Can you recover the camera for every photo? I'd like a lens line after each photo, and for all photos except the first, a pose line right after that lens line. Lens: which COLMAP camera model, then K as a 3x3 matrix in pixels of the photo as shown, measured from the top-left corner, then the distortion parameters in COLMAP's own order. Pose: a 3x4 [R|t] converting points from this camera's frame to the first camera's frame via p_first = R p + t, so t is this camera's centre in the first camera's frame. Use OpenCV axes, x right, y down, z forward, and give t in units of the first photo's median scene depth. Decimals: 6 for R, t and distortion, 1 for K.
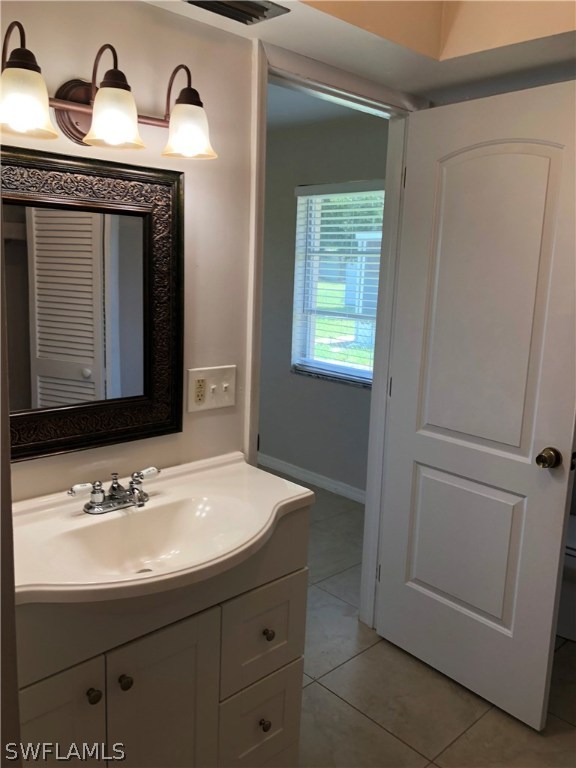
lens RADIAL K [[631.9, 0, 293.4], [0, 631.9, 381.3], [0, 0, 1]] dist [0.039439, -0.047451]
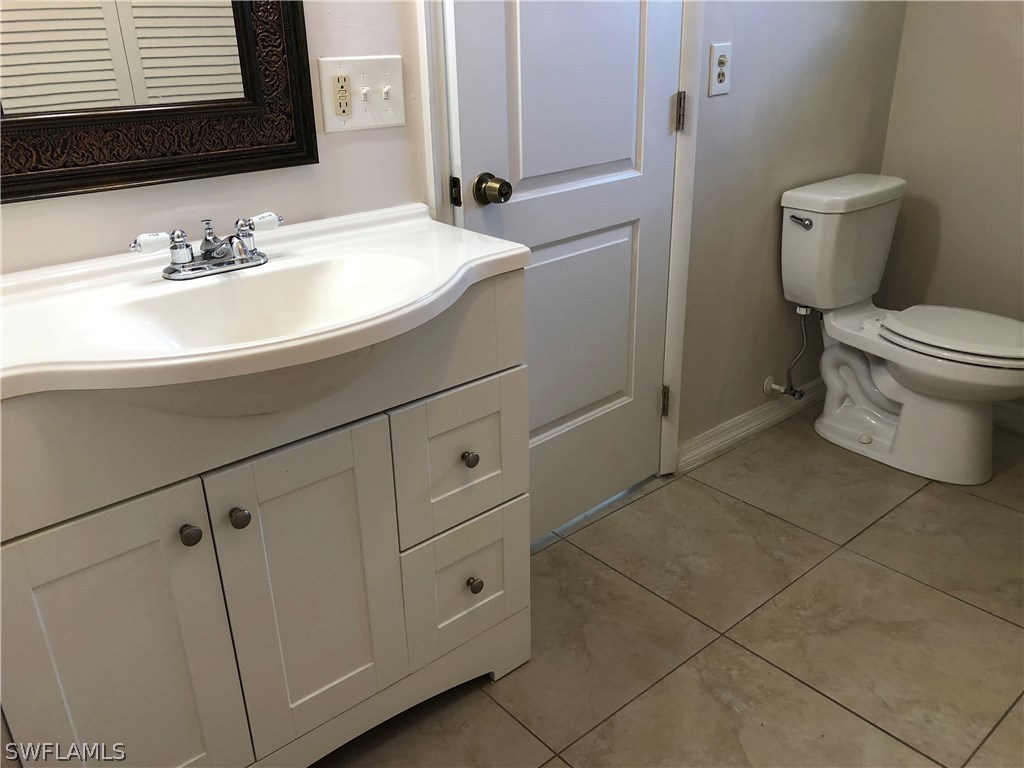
lens RADIAL K [[842.6, 0, 502.4], [0, 842.6, 369.9], [0, 0, 1]] dist [0.039439, -0.047451]
pose [[0.996103, -0.036537, -0.080278, 0.071319], [0.052150, 0.978003, 0.201968, 0.127214], [0.071133, -0.205368, 0.976096, 0.150505]]
